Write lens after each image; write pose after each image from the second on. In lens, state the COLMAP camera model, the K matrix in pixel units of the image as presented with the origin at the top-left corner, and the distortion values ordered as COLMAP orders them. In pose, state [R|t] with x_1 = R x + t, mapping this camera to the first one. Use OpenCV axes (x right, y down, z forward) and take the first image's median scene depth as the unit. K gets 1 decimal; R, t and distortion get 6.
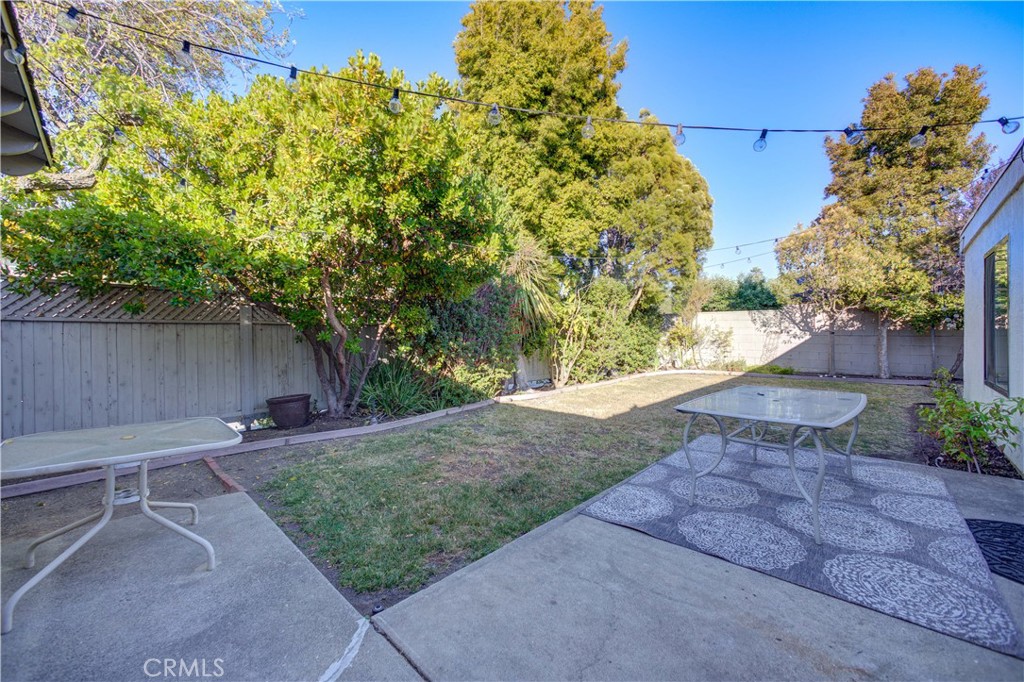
lens RADIAL K [[406.1, 0, 506.8], [0, 406.1, 335.7], [0, 0, 1]] dist [-0.025067, 0.010621]
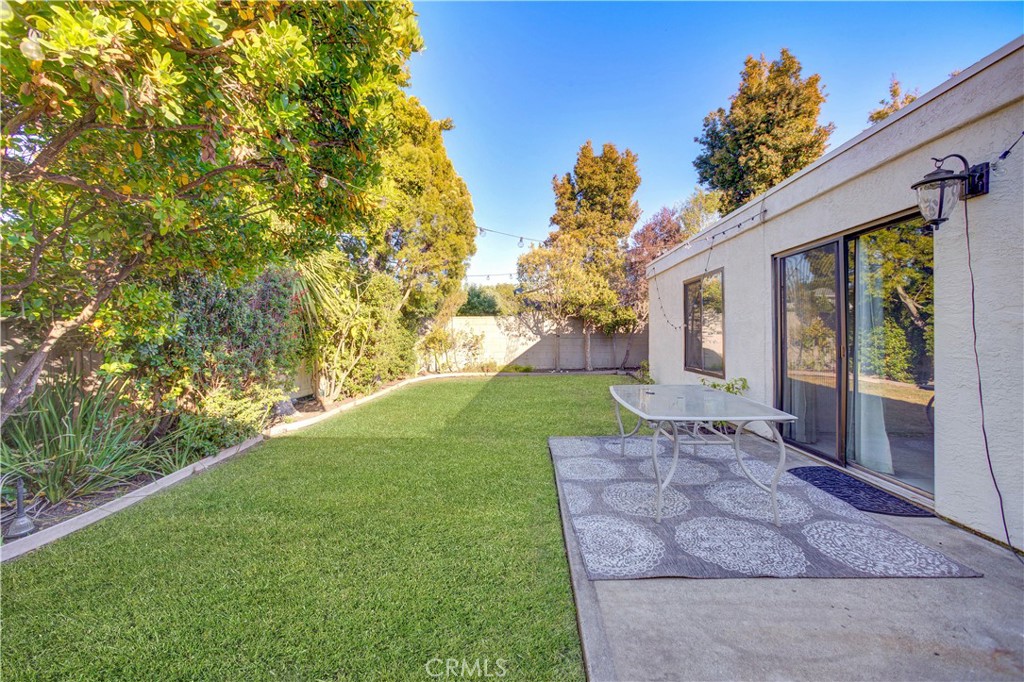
lens RADIAL K [[406.1, 0, 506.8], [0, 406.1, 335.7], [0, 0, 1]] dist [-0.025067, 0.010621]
pose [[0.755903, -0.003037, 0.654677, -0.183017], [0.010679, 0.999913, -0.007693, 0.000358], [-0.654597, 0.012806, 0.755870, 0.242144]]
